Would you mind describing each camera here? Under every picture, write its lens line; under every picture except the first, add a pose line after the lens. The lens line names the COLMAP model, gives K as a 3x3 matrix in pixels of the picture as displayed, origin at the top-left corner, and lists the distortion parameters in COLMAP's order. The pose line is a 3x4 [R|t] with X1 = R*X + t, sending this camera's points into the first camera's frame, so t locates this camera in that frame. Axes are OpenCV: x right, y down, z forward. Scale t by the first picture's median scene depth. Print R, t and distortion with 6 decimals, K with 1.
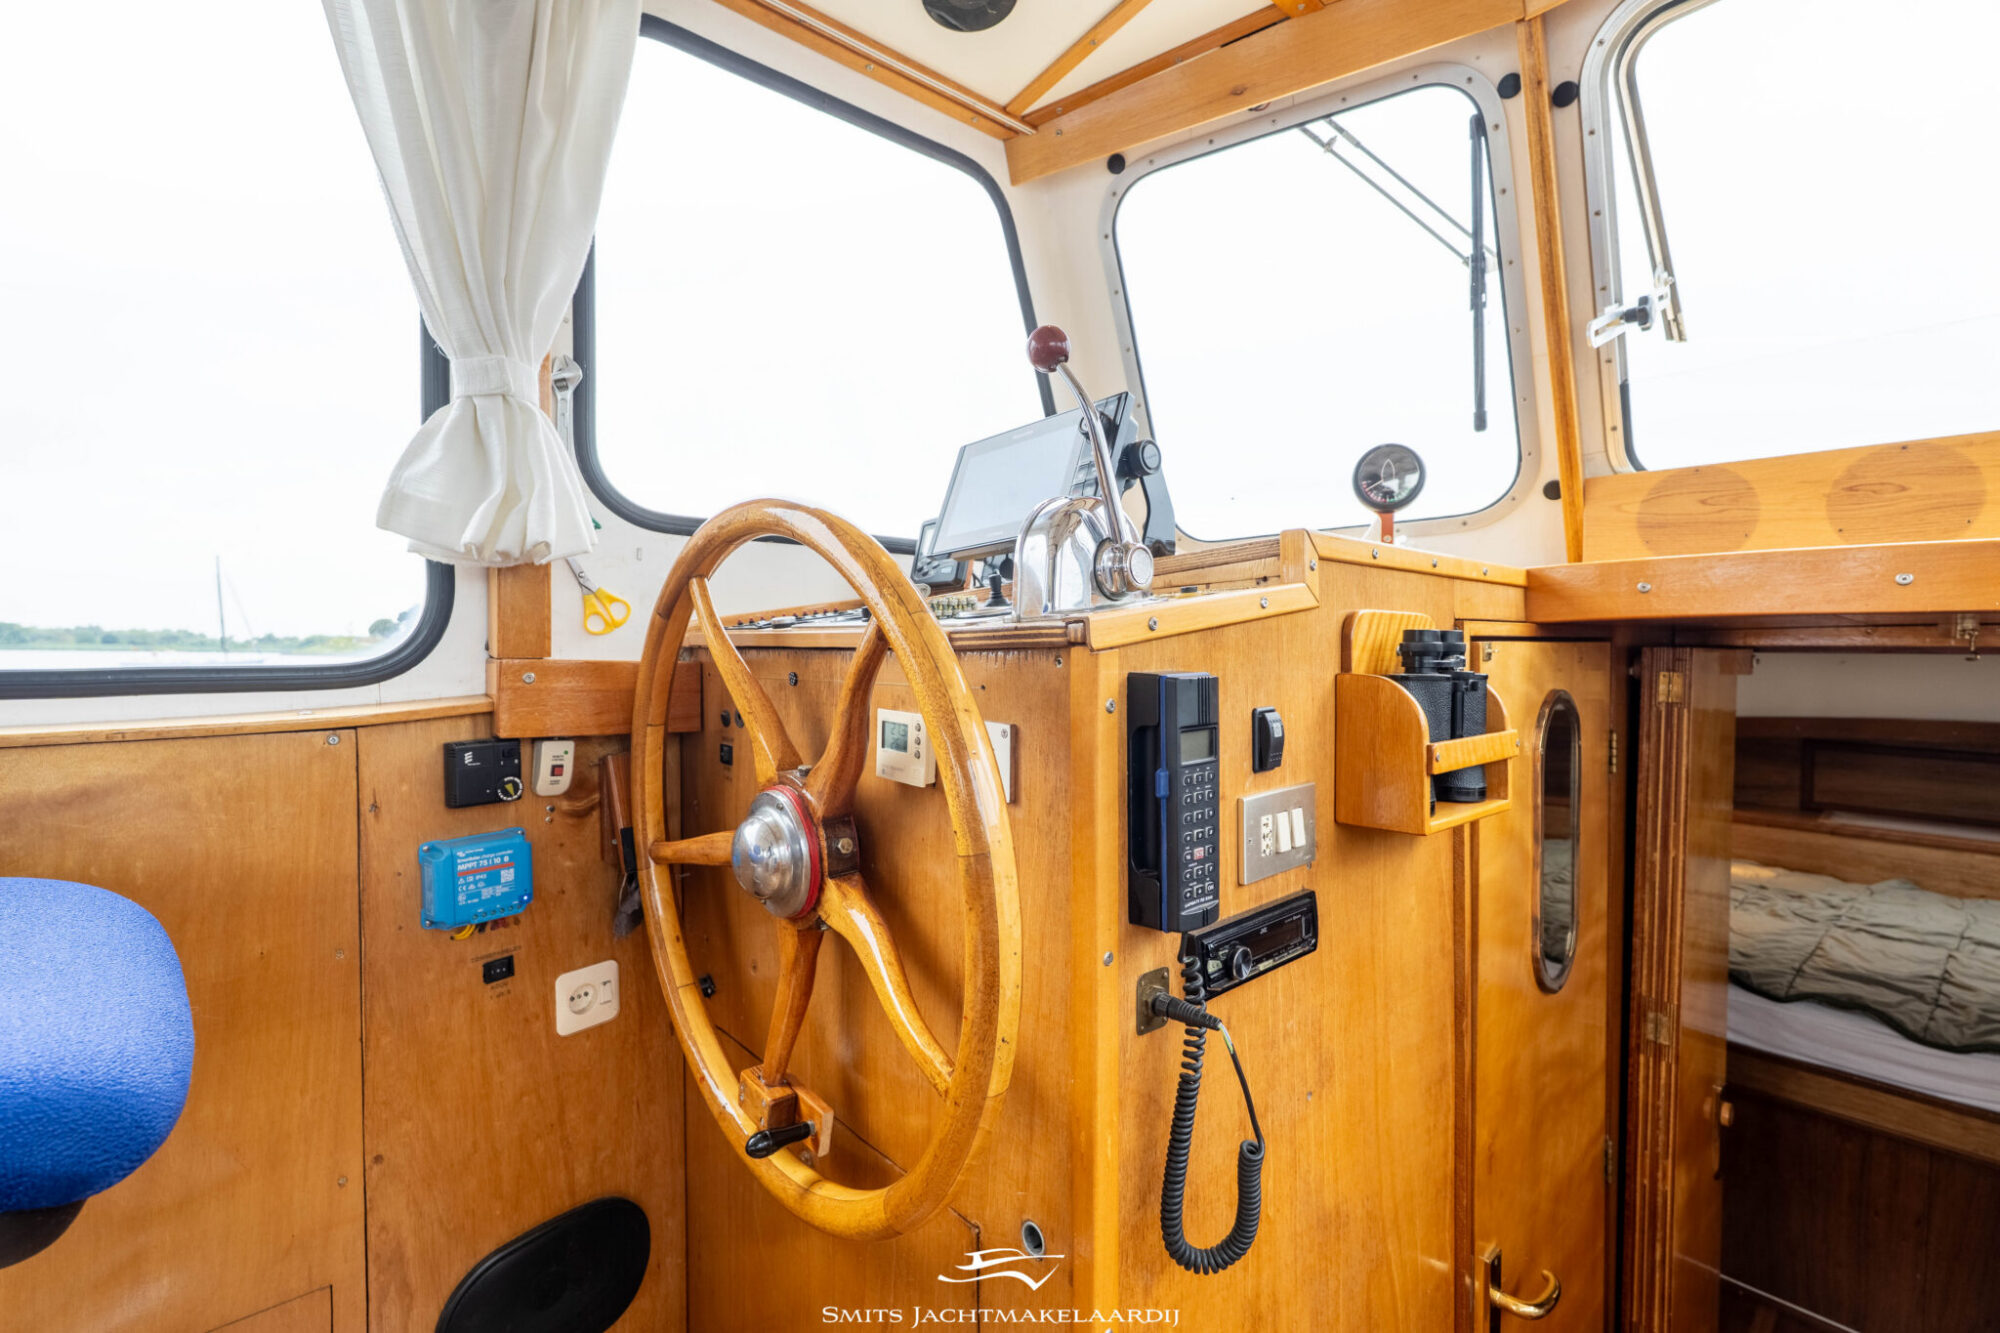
lens RADIAL K [[877.6, 0, 1002.0], [0, 877.6, 672.3], [0, 0, 1]] dist [-0.006198, 0.000964]
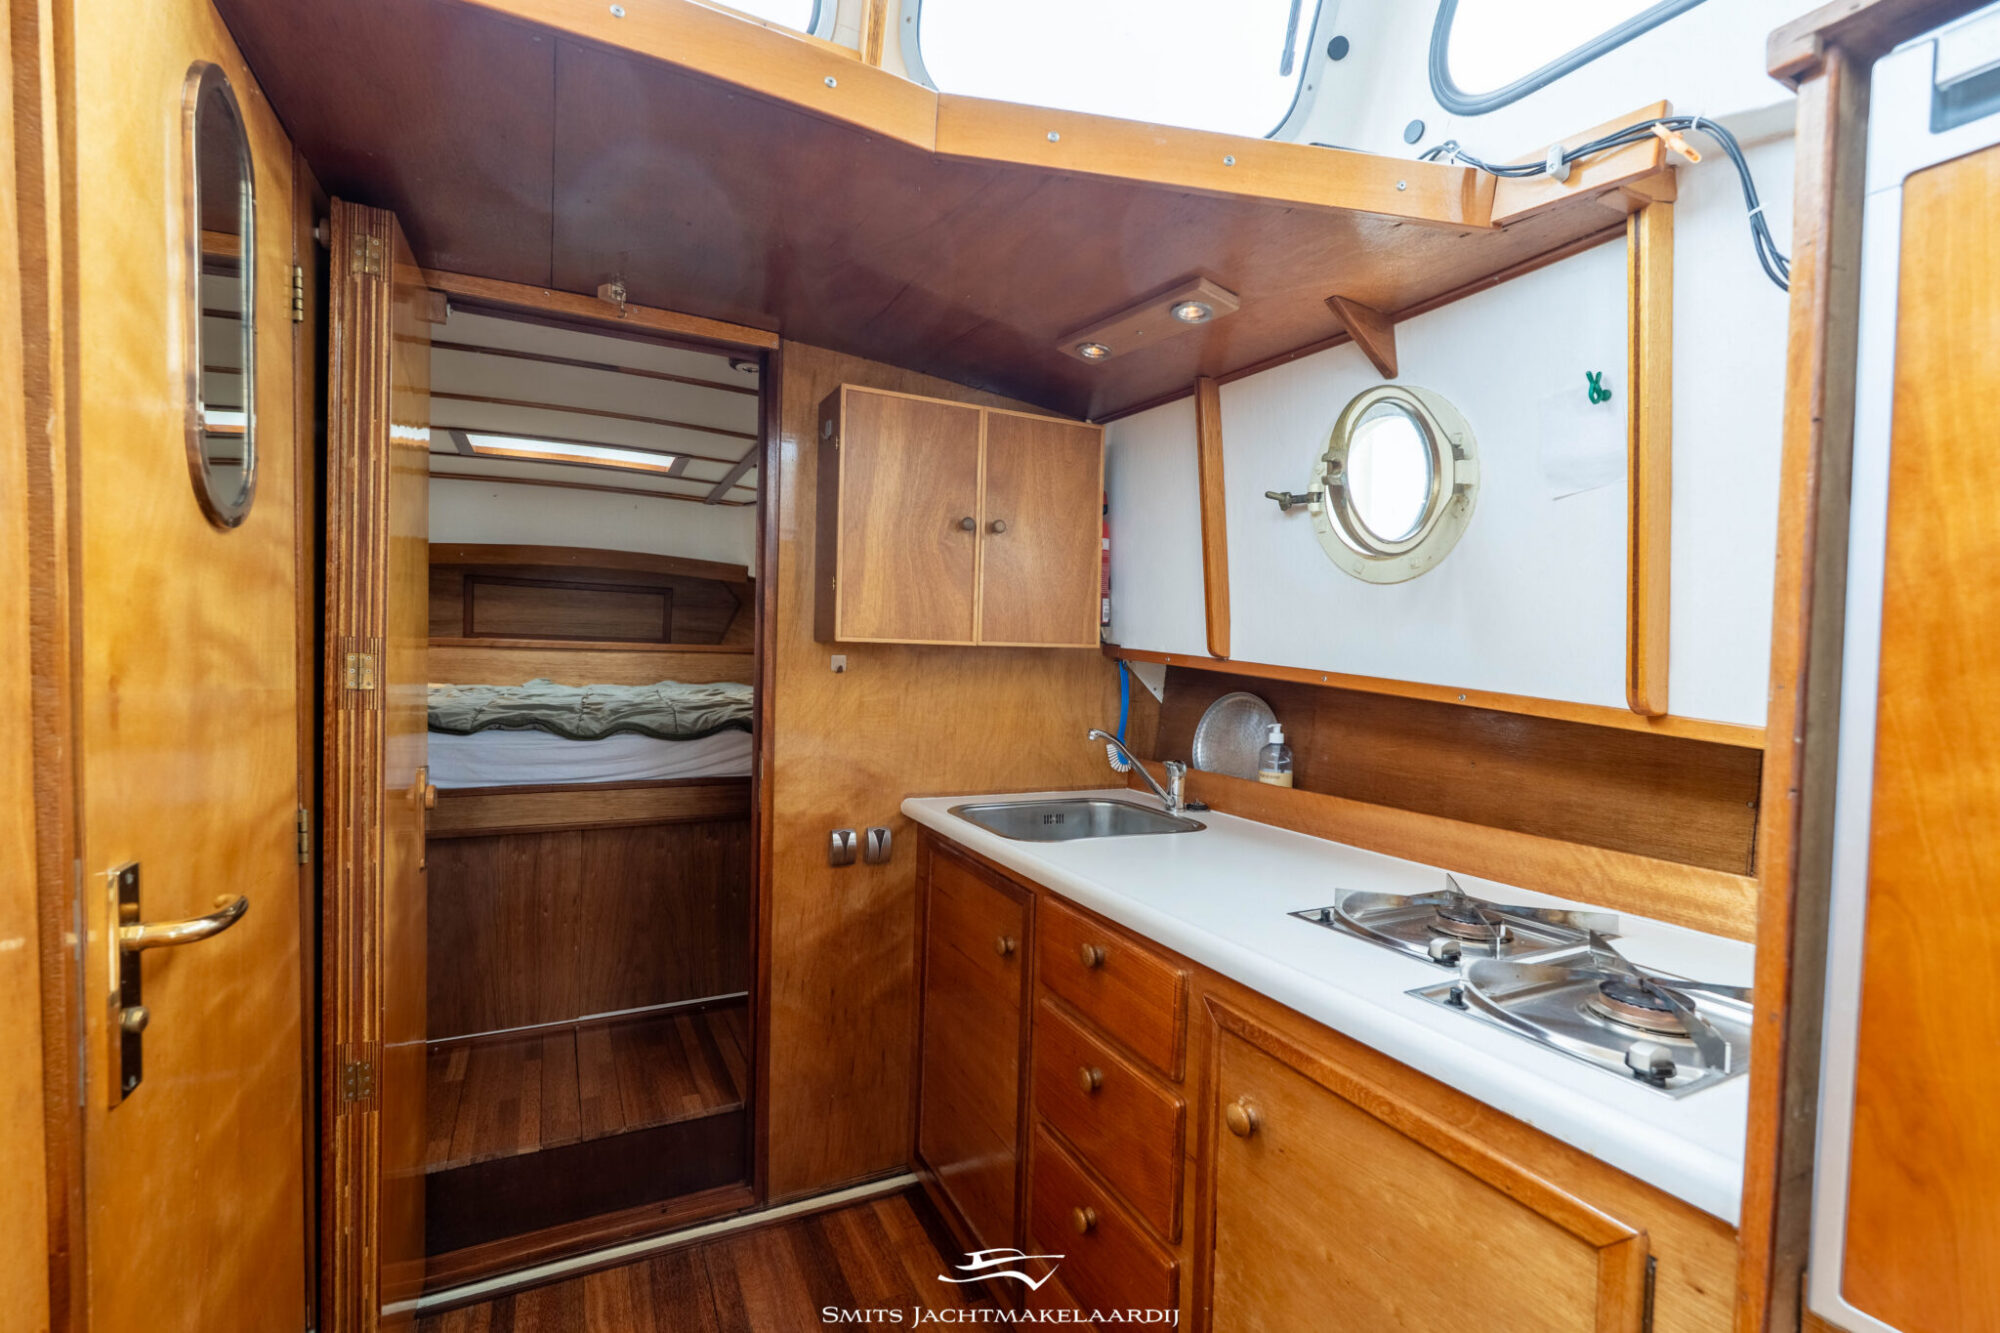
lens RADIAL K [[877.6, 0, 999.1], [0, 877.6, 669.6], [0, 0, 1]] dist [-0.006198, 0.000964]
pose [[0.257999, -0.021021, 0.965917, 0.121236], [0.005402, 0.999779, 0.020315, 0.432866], [-0.966130, -0.000023, 0.258055, 0.227430]]
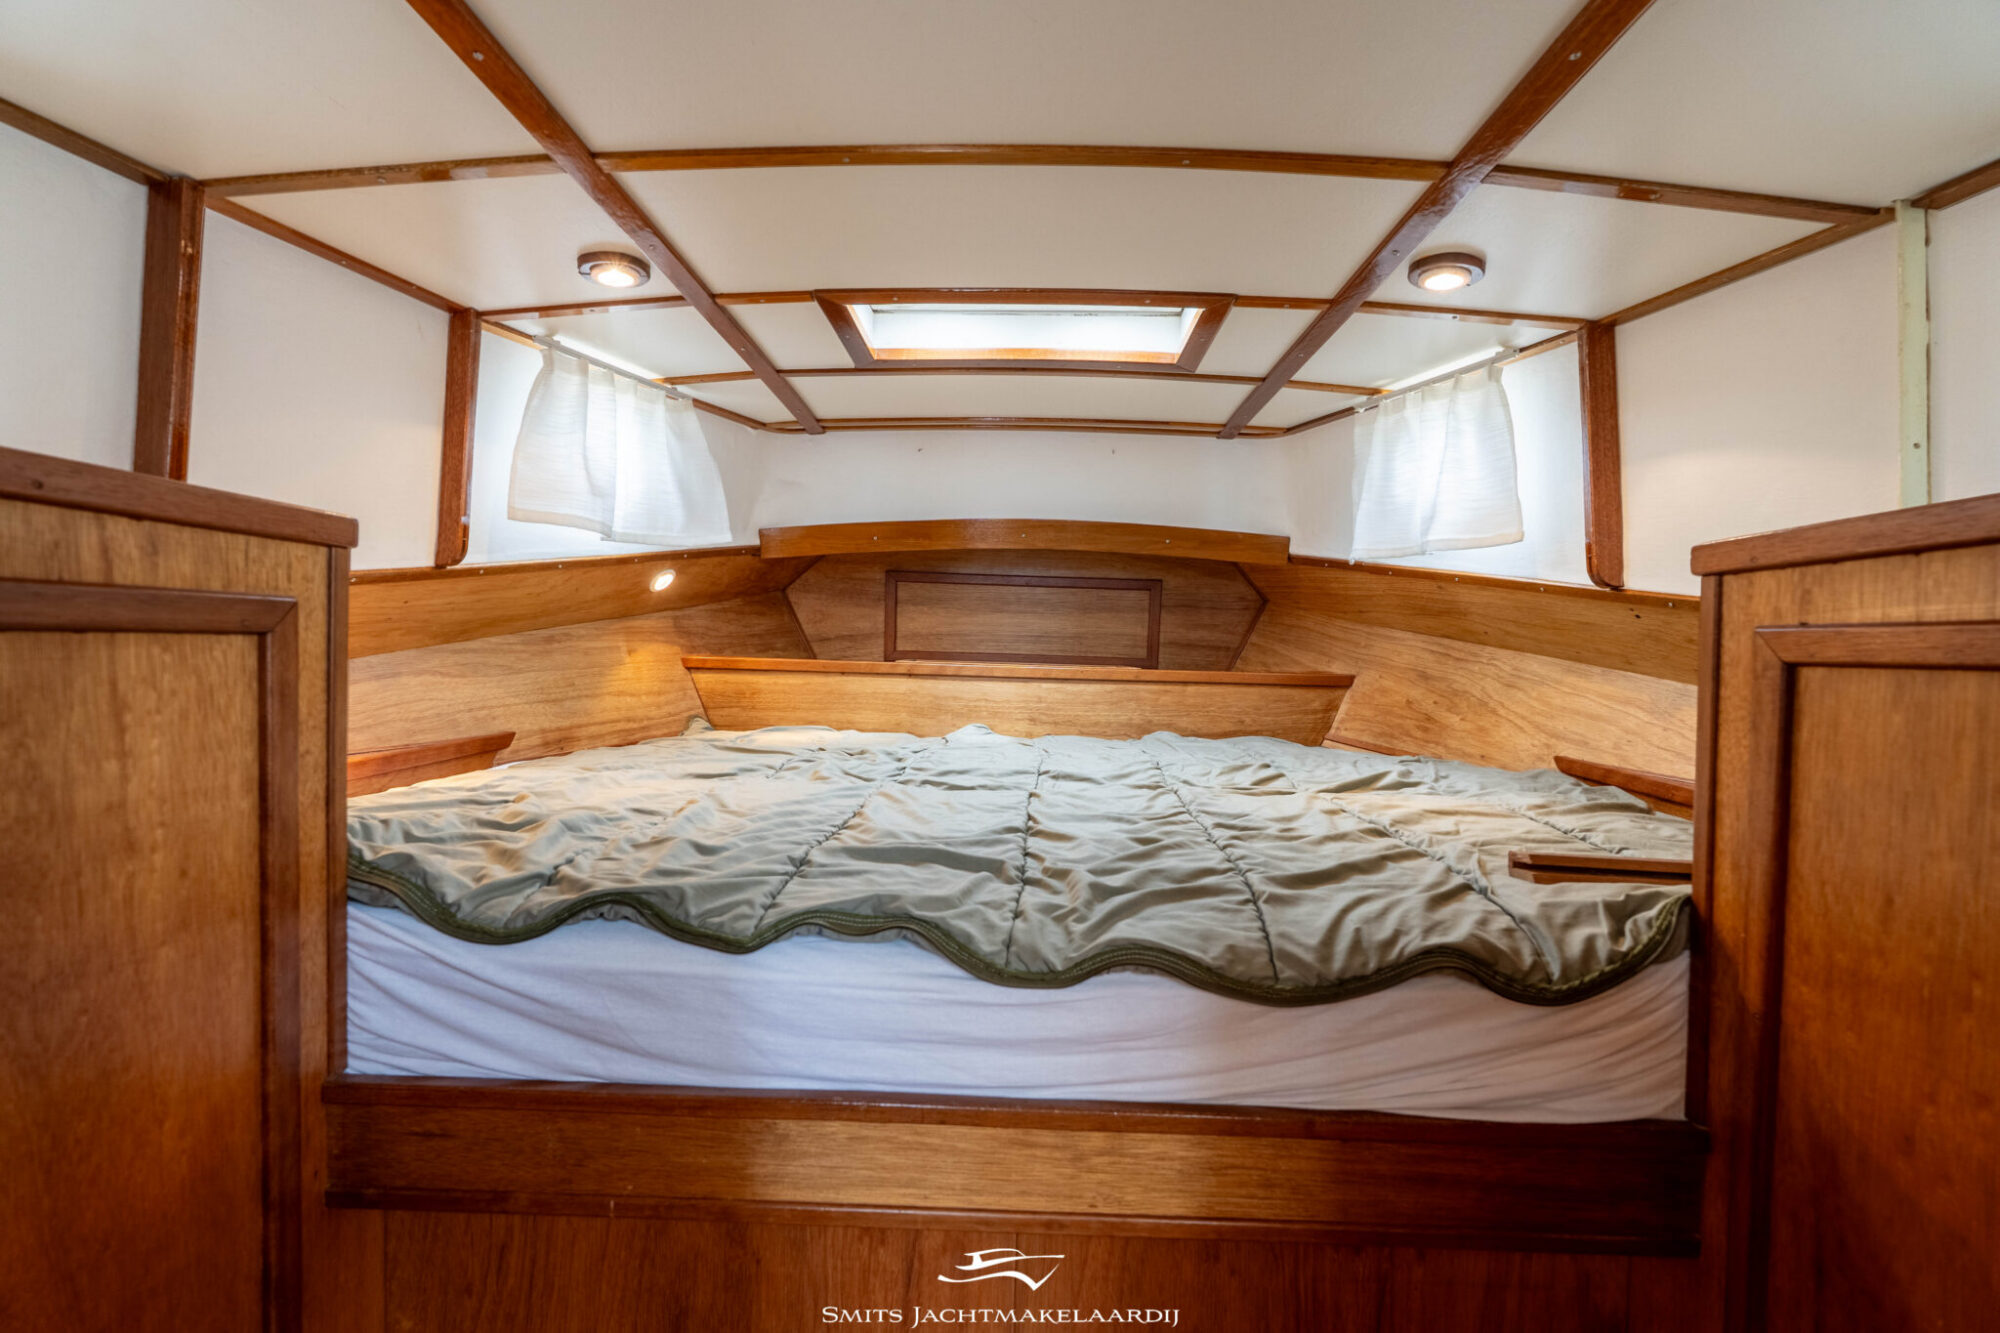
lens RADIAL K [[877.6, 0, 997.7], [0, 877.6, 667.4], [0, 0, 1]] dist [-0.006198, 0.000964]
pose [[0.683873, -0.011407, 0.729512, 1.044486], [0.003345, 0.999916, 0.012499, 0.378125], [-0.729594, -0.006108, 0.683854, 0.997629]]
